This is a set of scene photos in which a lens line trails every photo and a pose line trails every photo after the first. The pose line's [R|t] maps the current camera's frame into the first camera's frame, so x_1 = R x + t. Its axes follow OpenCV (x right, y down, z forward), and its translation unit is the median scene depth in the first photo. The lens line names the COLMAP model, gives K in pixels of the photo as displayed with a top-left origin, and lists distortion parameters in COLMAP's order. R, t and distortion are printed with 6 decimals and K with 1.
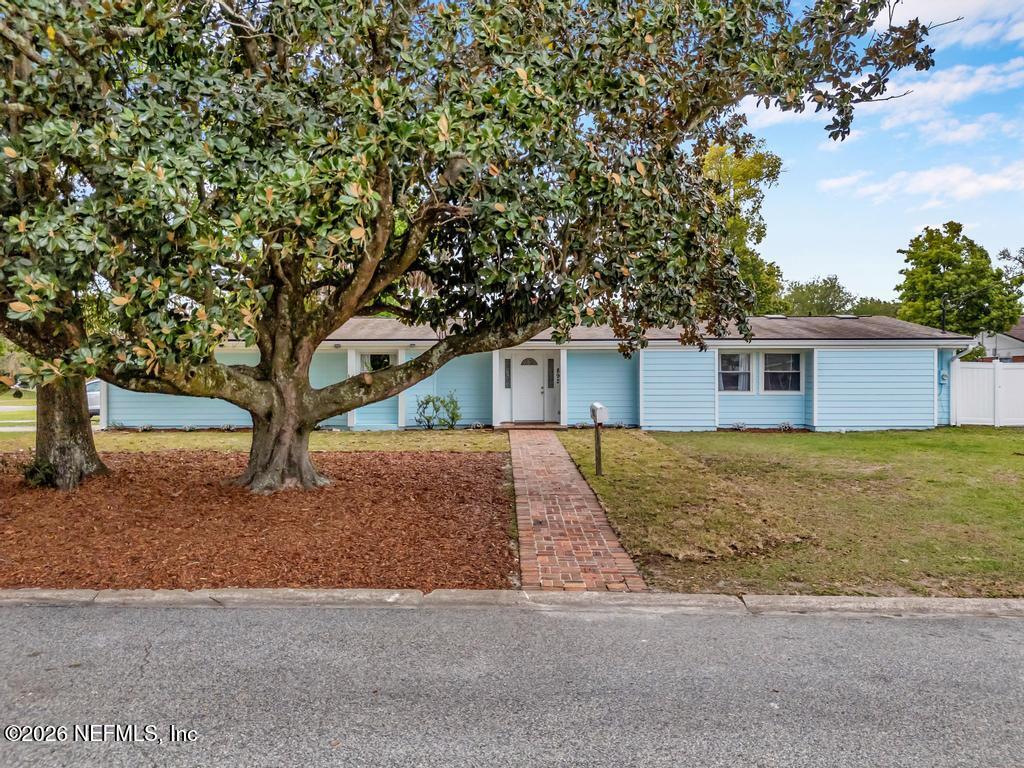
lens RADIAL K [[753.5, 0, 511.0], [0, 753.5, 385.5], [0, 0, 1]] dist [0.006478, -0.004925]
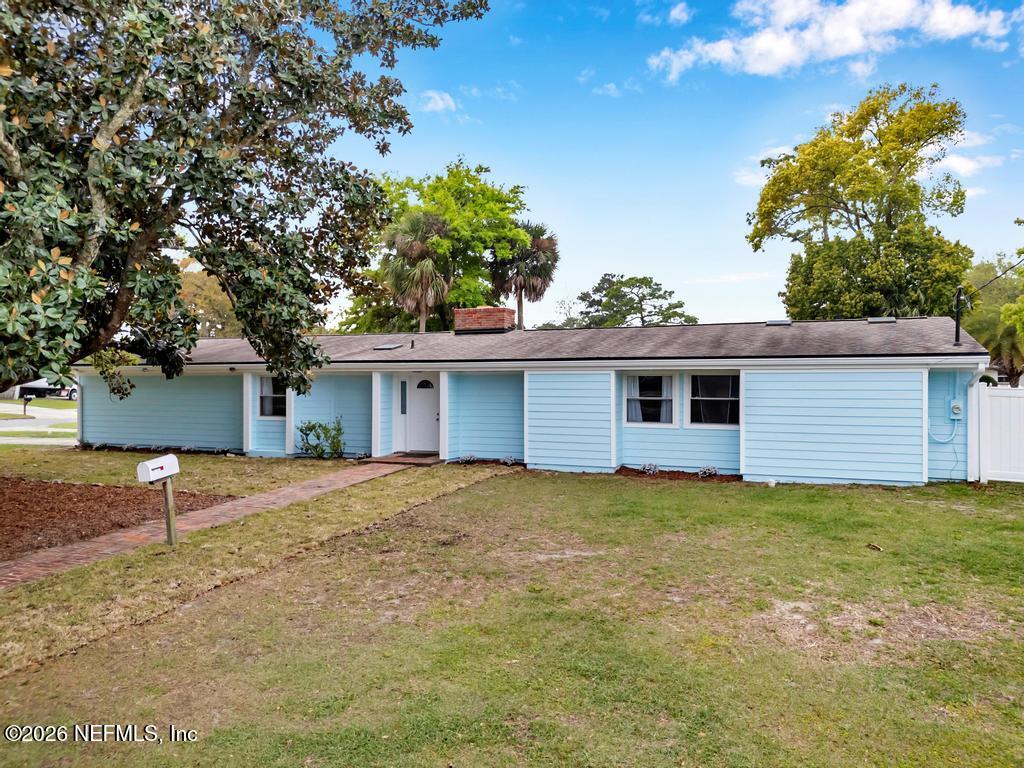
lens RADIAL K [[753.5, 0, 516.4], [0, 753.5, 383.7], [0, 0, 1]] dist [0.006478, -0.004925]
pose [[0.923004, 0.000425, -0.384790, 0.477165], [-0.008637, 0.999770, -0.019614, -0.017181], [0.384693, 0.021427, 0.922796, 0.230351]]
